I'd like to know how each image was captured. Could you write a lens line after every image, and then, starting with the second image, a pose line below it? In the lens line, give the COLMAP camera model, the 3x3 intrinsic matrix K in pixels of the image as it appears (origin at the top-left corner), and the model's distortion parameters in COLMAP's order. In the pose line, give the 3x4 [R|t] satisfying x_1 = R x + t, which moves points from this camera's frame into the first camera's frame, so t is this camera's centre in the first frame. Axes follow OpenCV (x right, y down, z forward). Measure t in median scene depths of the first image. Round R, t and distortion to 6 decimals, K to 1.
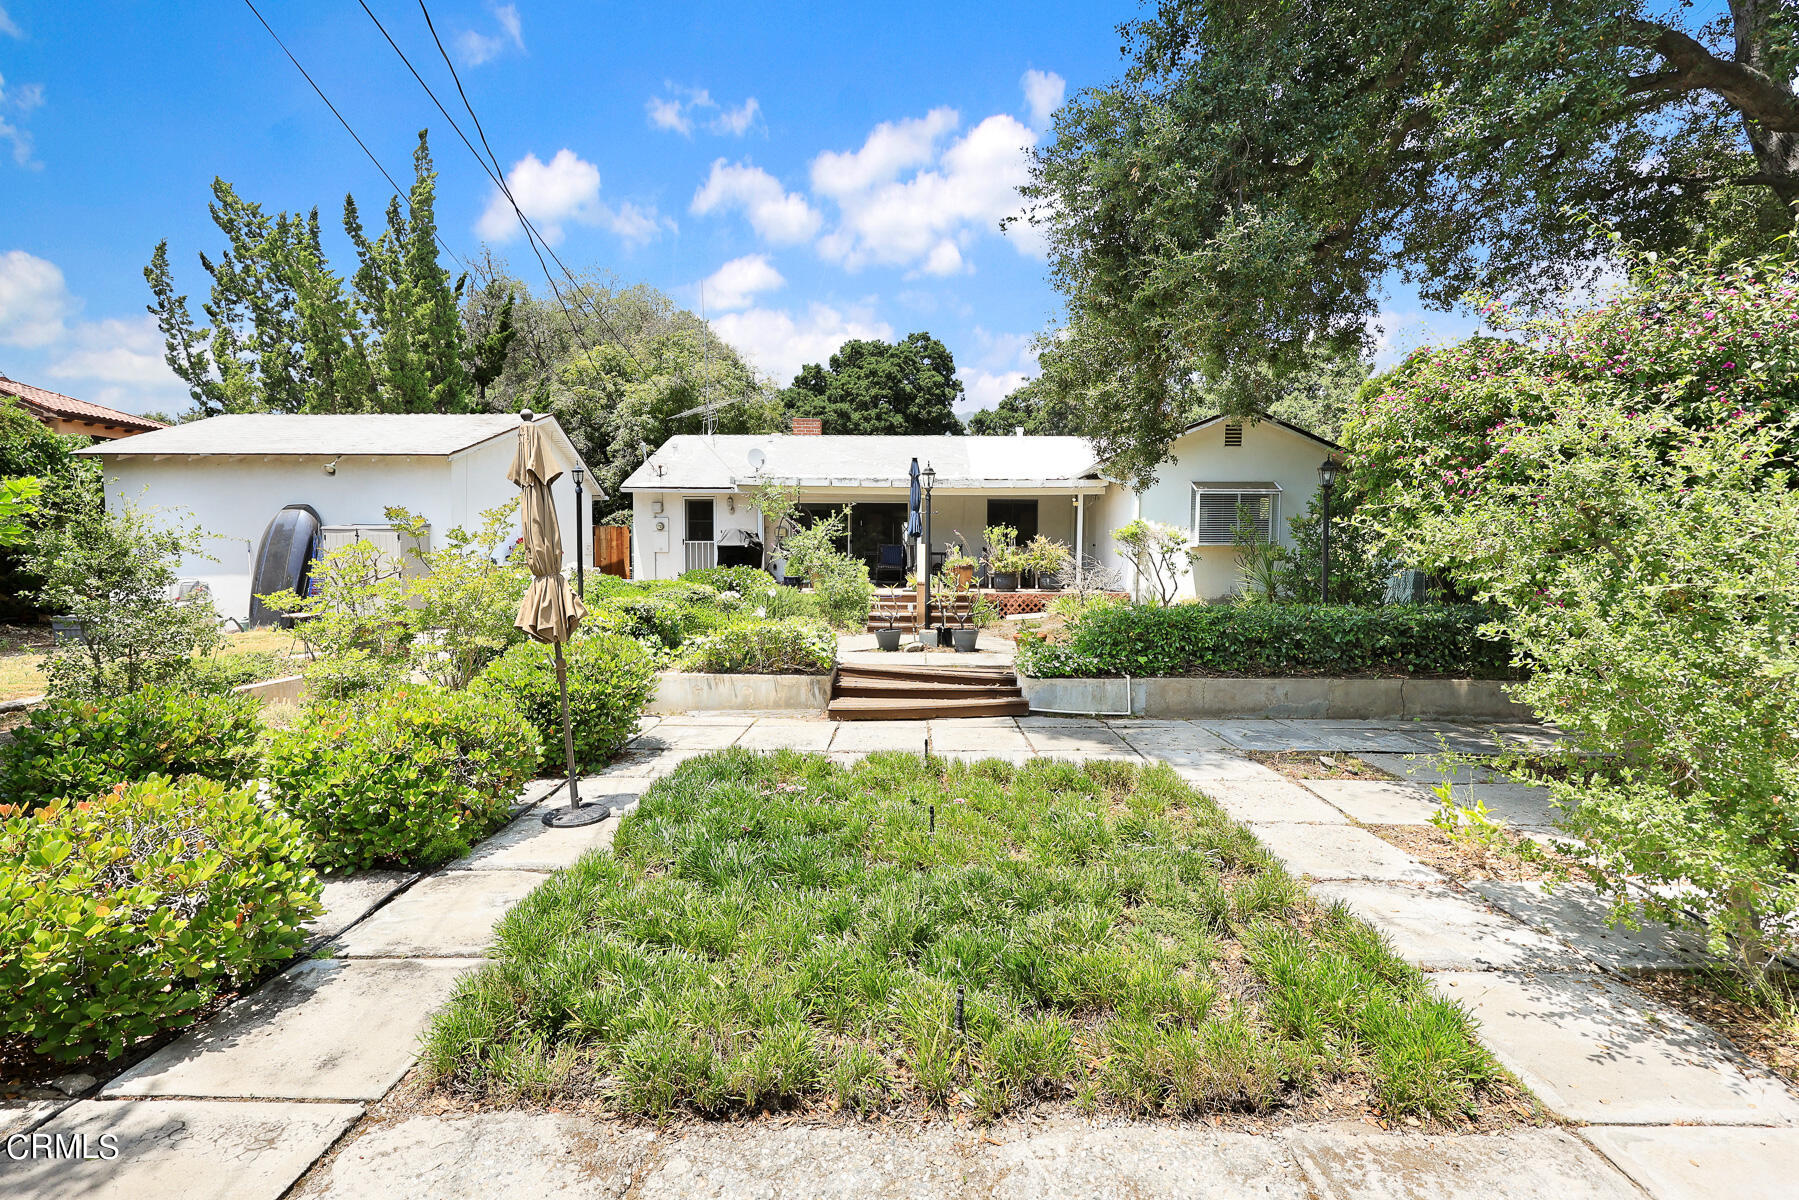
lens RADIAL K [[749.4, 0, 886.0], [0, 749.4, 572.9], [0, 0, 1]] dist [-0.003295, -0.000577]
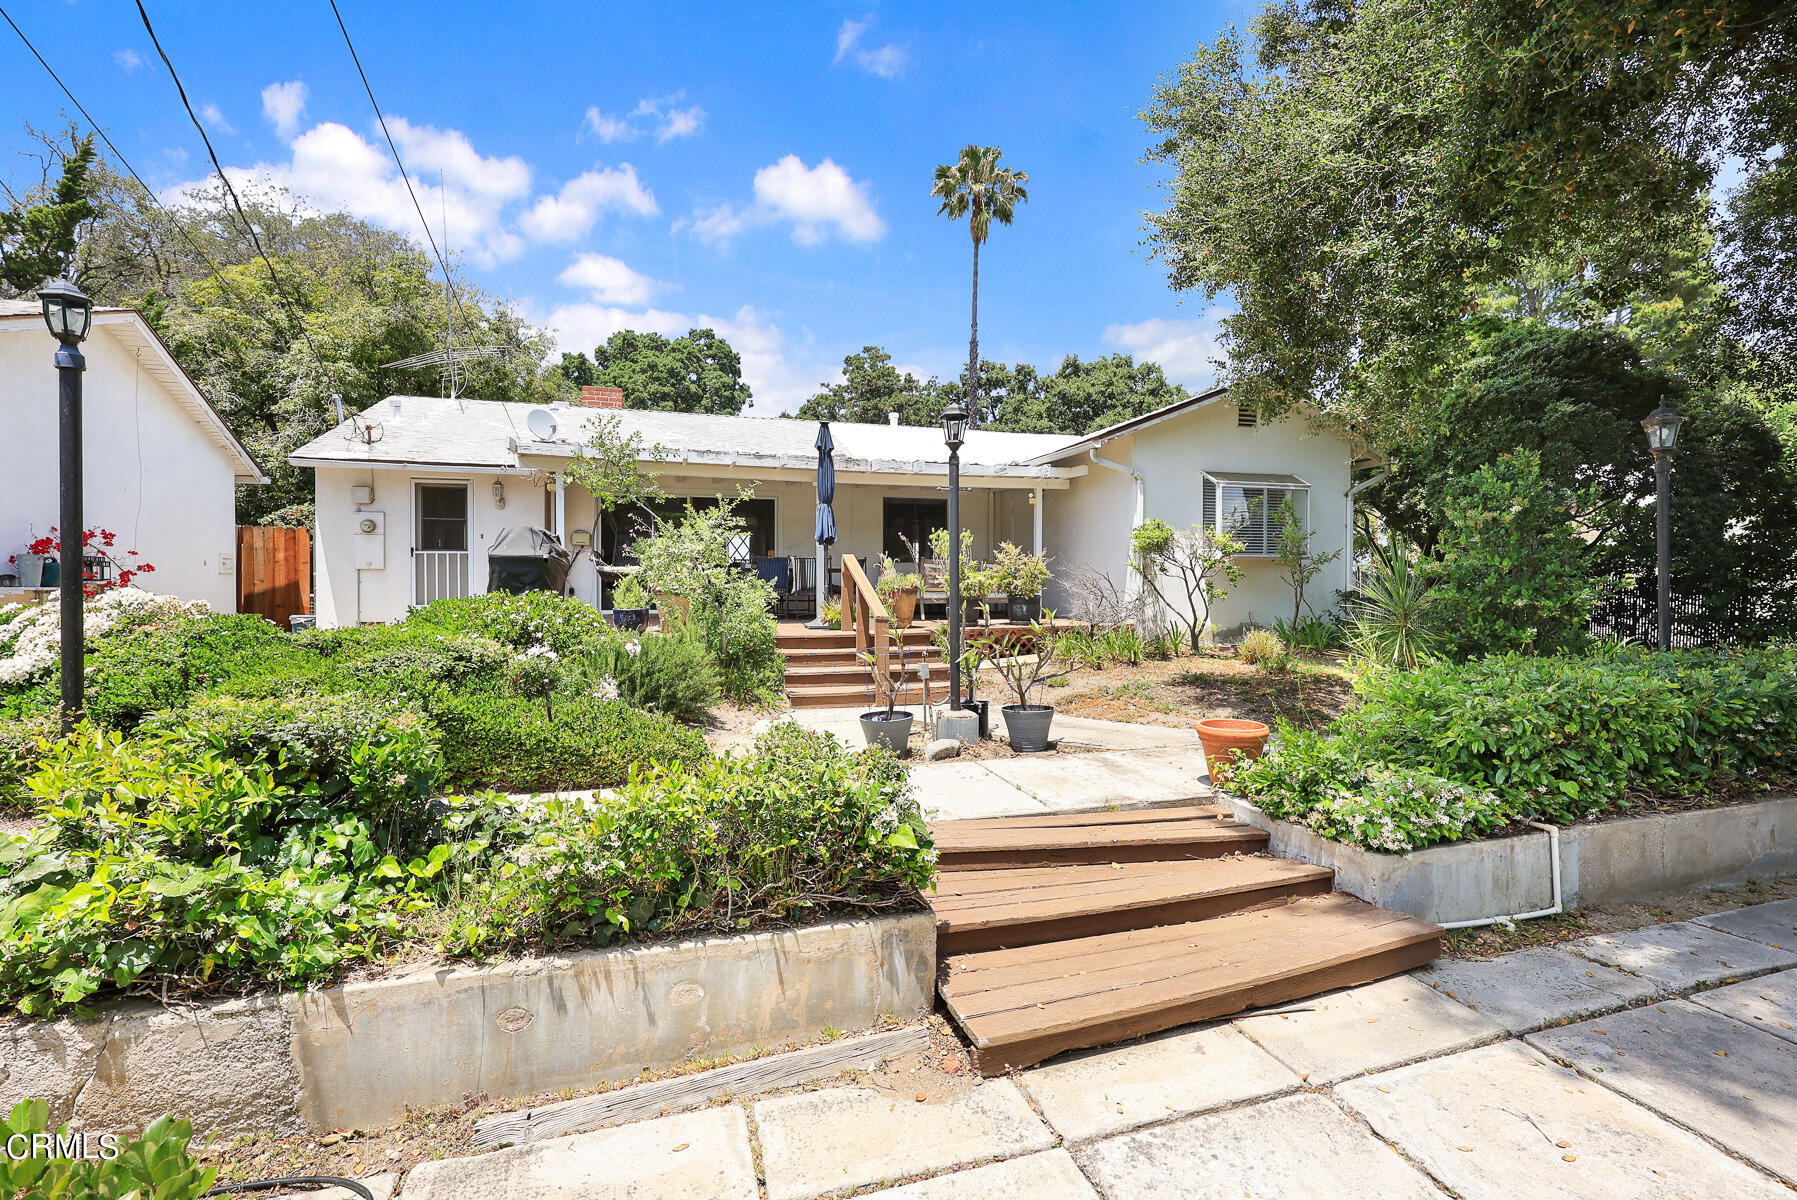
lens RADIAL K [[748.5, 0, 885.0], [0, 748.5, 572.9], [0, 0, 1]] dist [-0.003295, -0.000577]
pose [[0.951371, -0.002830, 0.308033, -0.074658], [0.011129, 0.999621, -0.025186, -0.004078], [-0.307845, 0.027389, 0.951042, 0.247432]]
